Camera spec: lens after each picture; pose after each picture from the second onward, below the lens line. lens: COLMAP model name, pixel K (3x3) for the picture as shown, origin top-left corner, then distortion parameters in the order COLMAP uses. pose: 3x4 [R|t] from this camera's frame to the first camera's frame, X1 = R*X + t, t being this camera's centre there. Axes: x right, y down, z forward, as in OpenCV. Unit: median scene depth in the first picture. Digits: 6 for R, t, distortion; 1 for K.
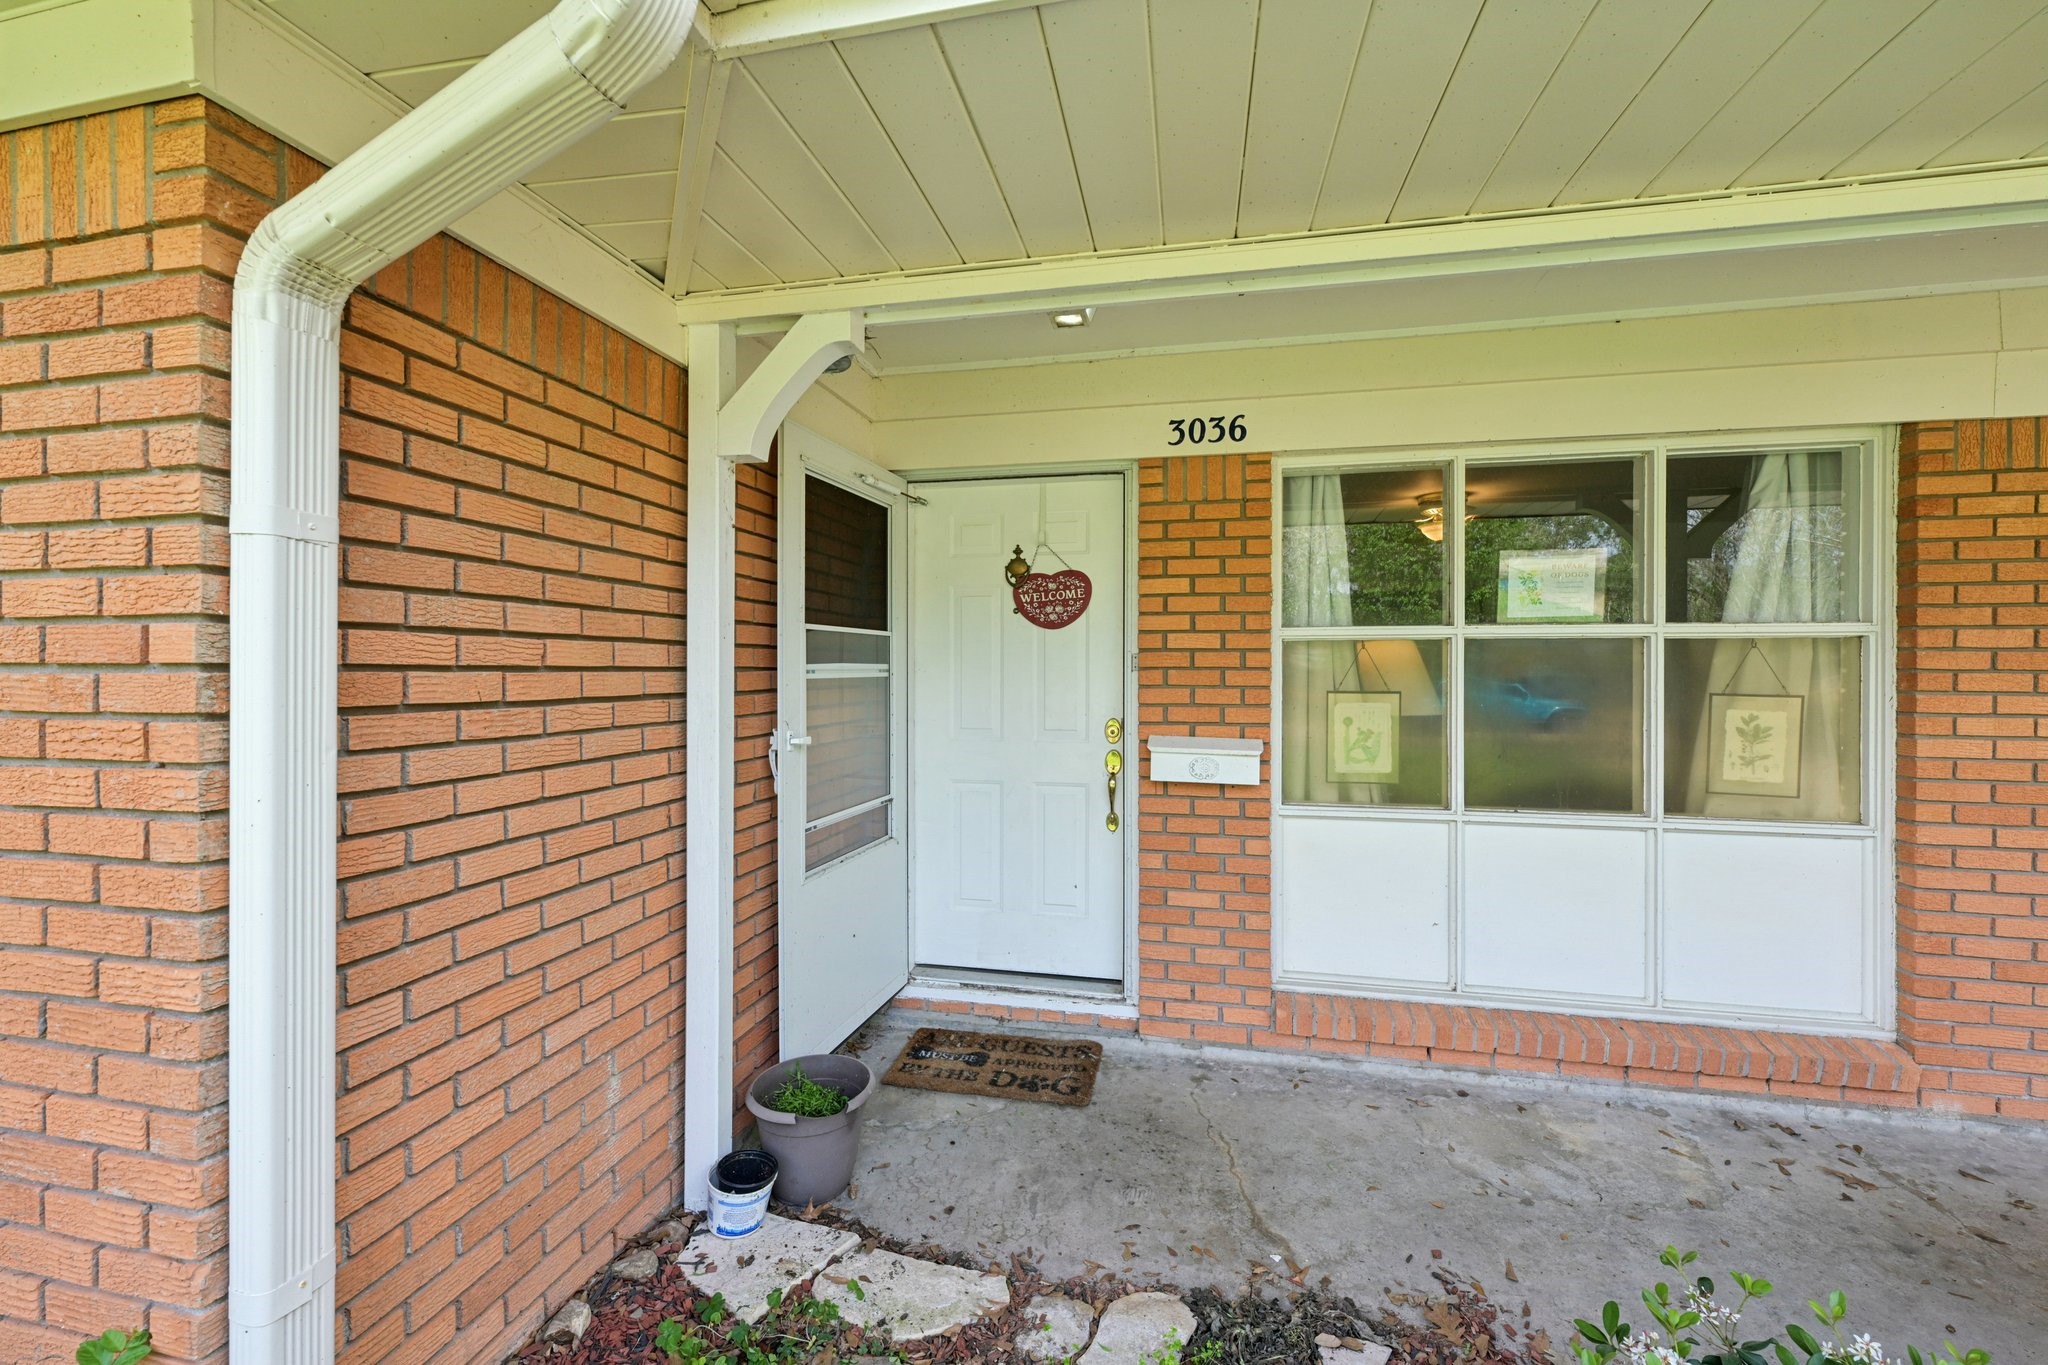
lens RADIAL K [[815.3, 0, 1032.4], [0, 815.3, 673.2], [0, 0, 1]] dist [0.001962, -0.000453]
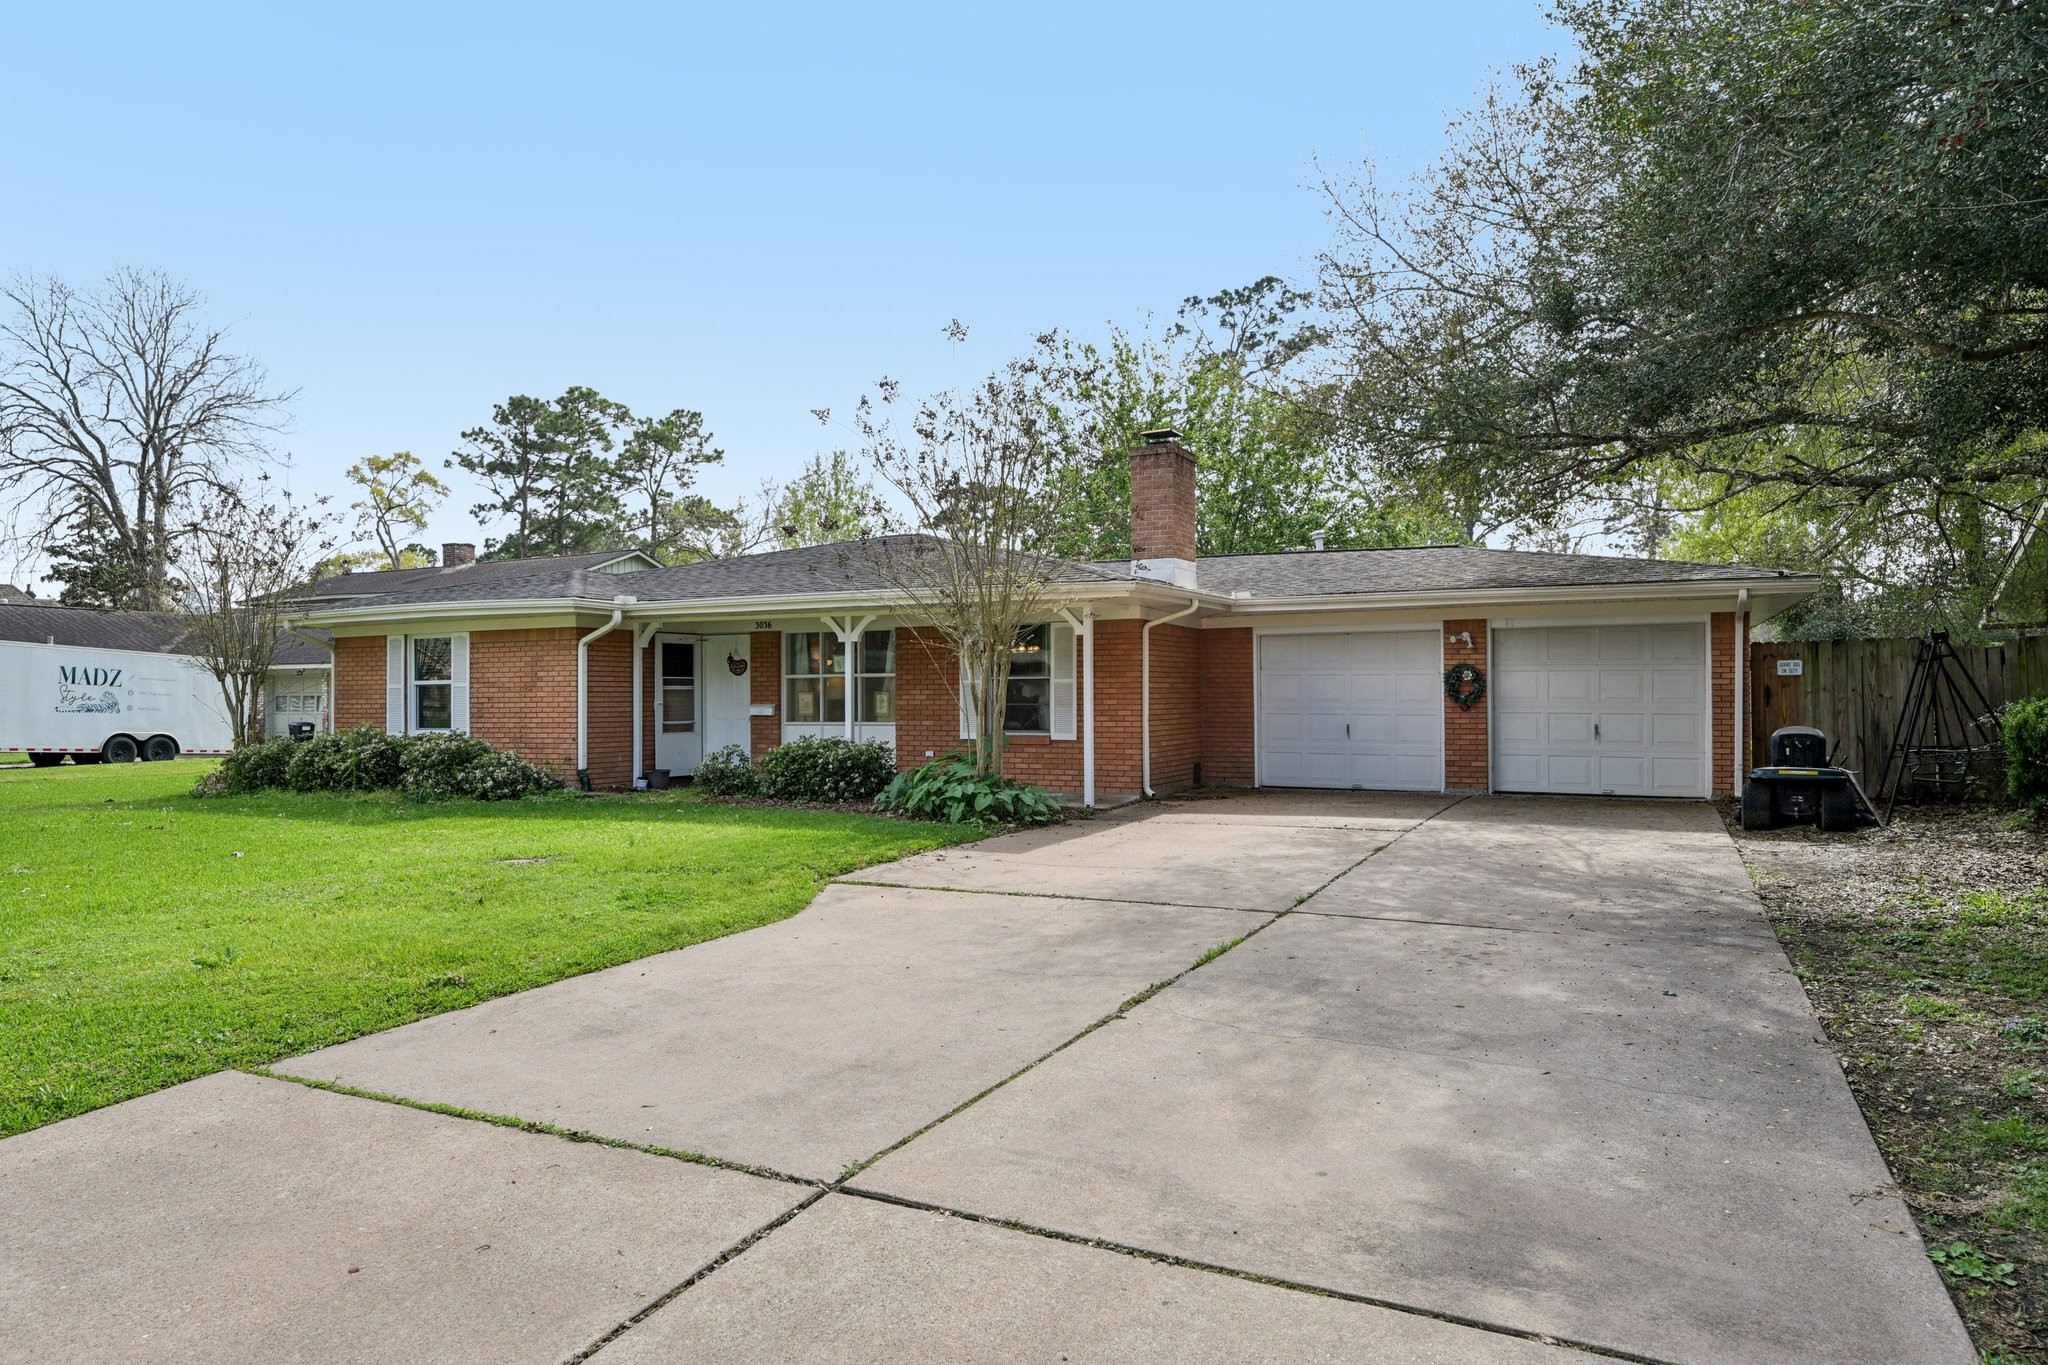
lens RADIAL K [[1273.0, 0, 1028.1], [0, 1273.0, 675.5], [0, 0, 1]] dist [-0.000010, 0.000479]
pose [[0.974063, -0.006817, -0.226172, 2.829509], [0.002948, 0.999844, -0.017438, 0.053607], [0.226256, 0.016319, 0.973931, -4.646853]]
